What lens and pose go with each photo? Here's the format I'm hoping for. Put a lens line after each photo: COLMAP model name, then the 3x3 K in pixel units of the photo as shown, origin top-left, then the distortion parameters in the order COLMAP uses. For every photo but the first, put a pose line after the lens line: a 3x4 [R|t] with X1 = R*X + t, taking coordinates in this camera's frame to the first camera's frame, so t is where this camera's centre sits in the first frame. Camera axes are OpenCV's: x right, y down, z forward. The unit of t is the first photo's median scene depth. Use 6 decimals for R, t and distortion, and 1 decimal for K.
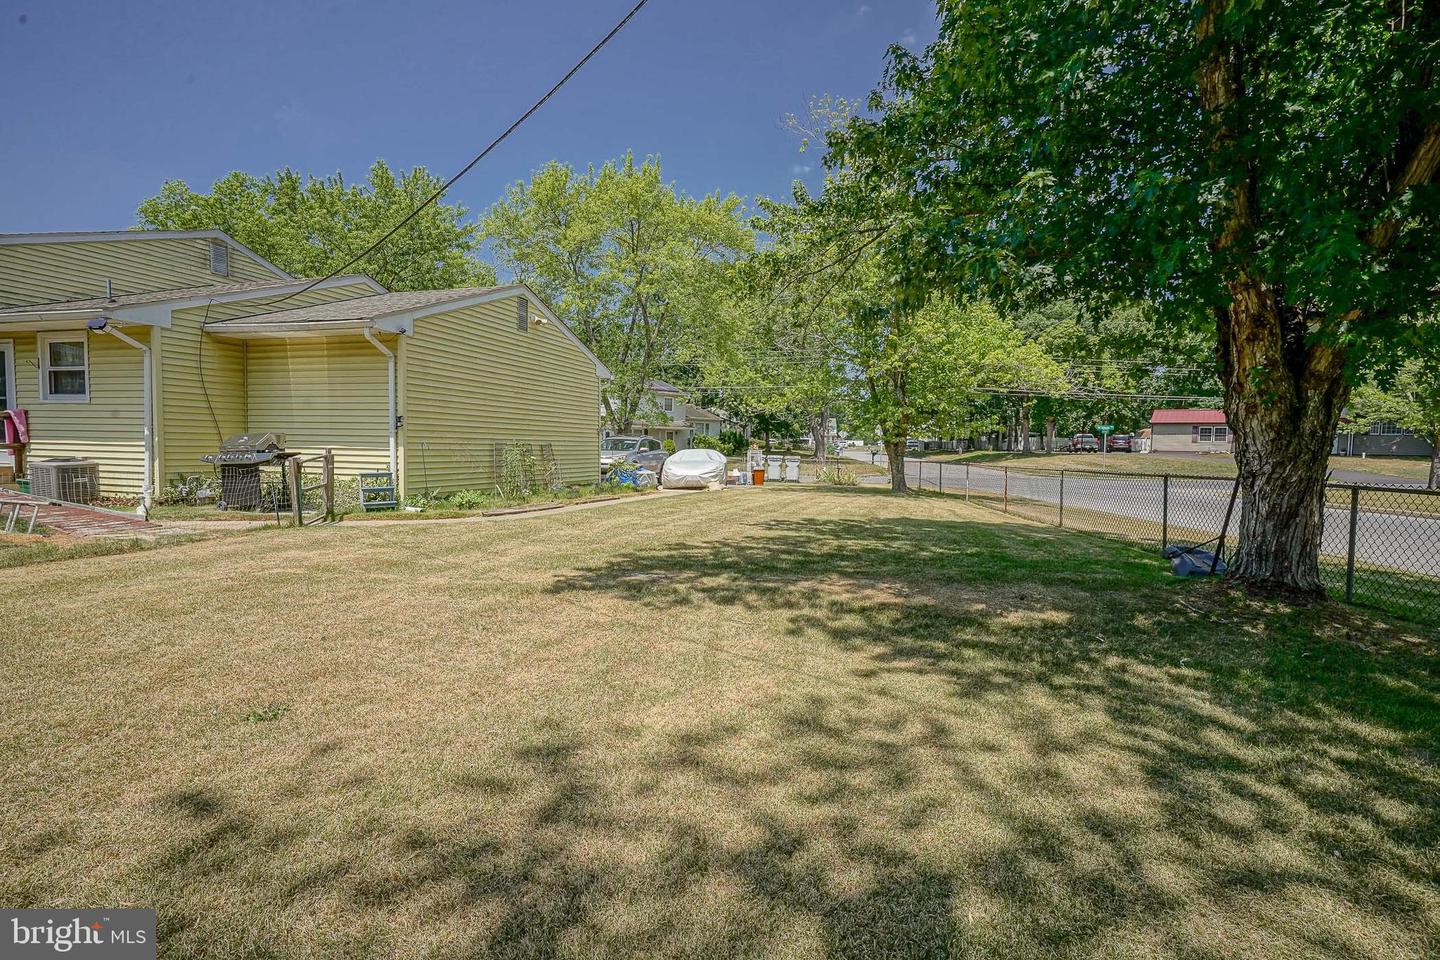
lens RADIAL K [[704.8, 0, 720.4], [0, 704.8, 482.5], [0, 0, 1]] dist [-0.000717, 0.001294]
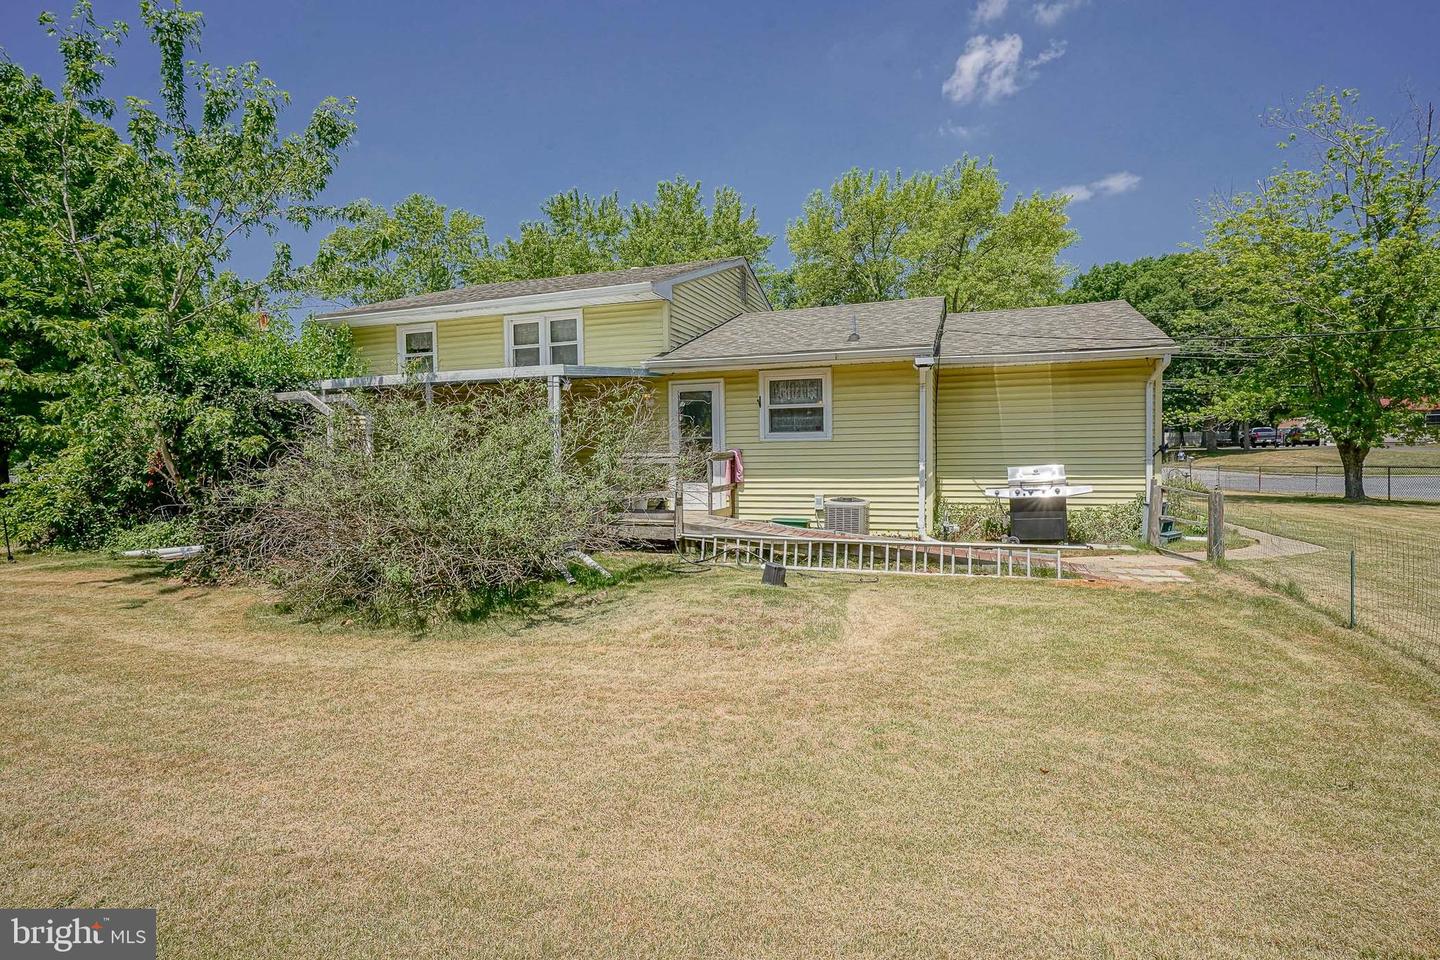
lens RADIAL K [[704.8, 0, 728.7], [0, 704.8, 485.6], [0, 0, 1]] dist [-0.000717, 0.001294]
pose [[0.998870, -0.032783, -0.034399, -0.982809], [0.032726, 0.999462, -0.002198, -0.050559], [0.034452, 0.001070, 0.999406, 0.005559]]
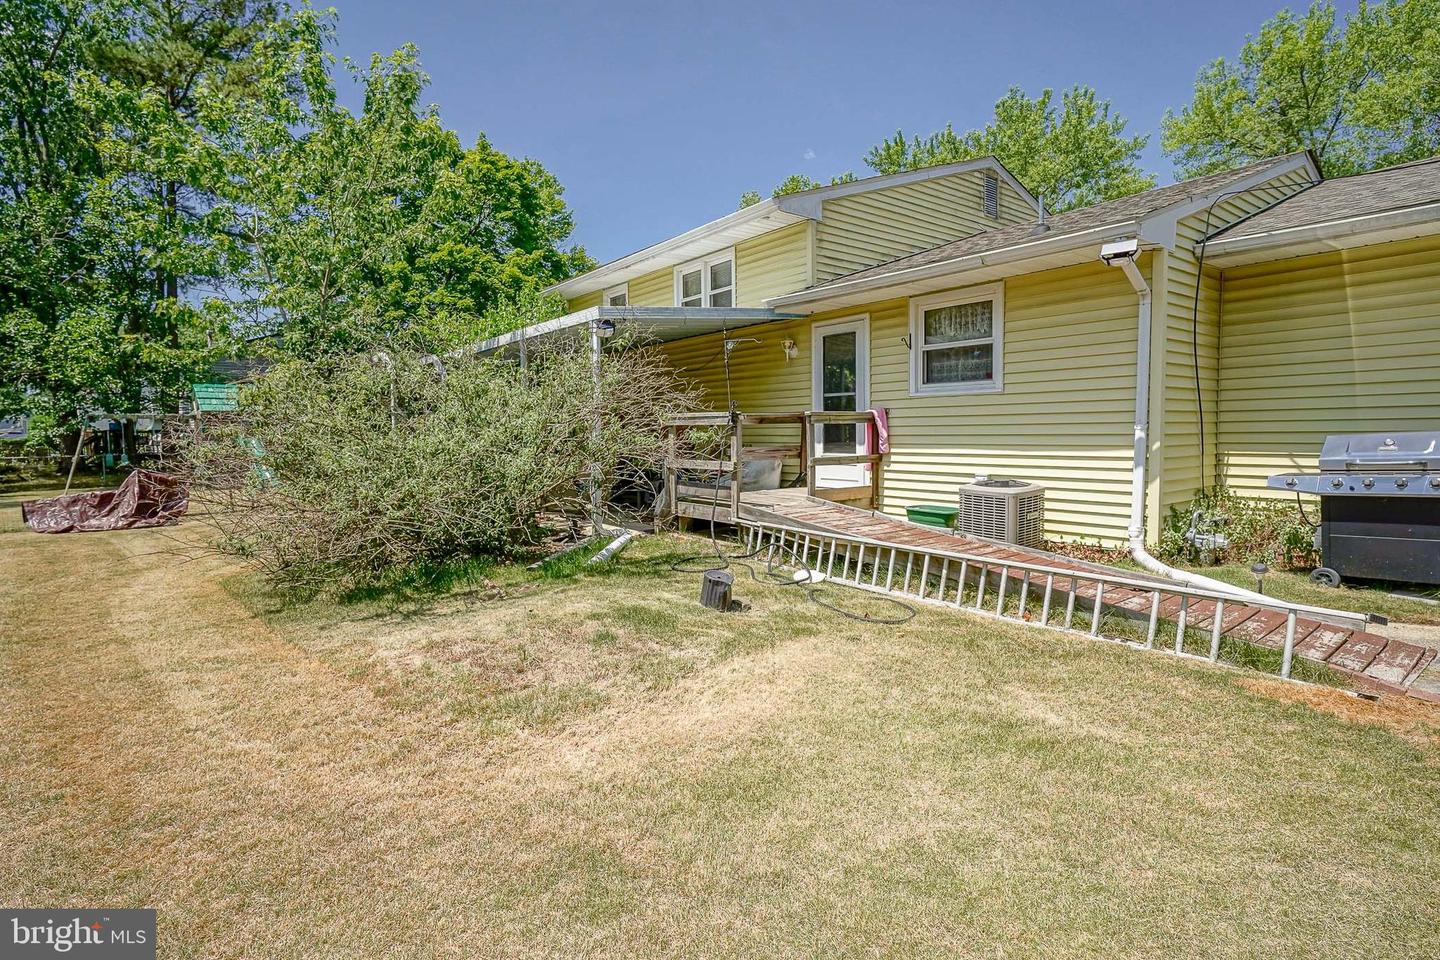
lens RADIAL K [[704.8, 0, 733.3], [0, 704.8, 475.9], [0, 0, 1]] dist [-0.000717, 0.001294]
pose [[0.828881, 0.006939, -0.559382, -0.716891], [0.001165, 0.999899, 0.014129, -0.043750], [0.559424, -0.012363, 0.828789, 0.307884]]
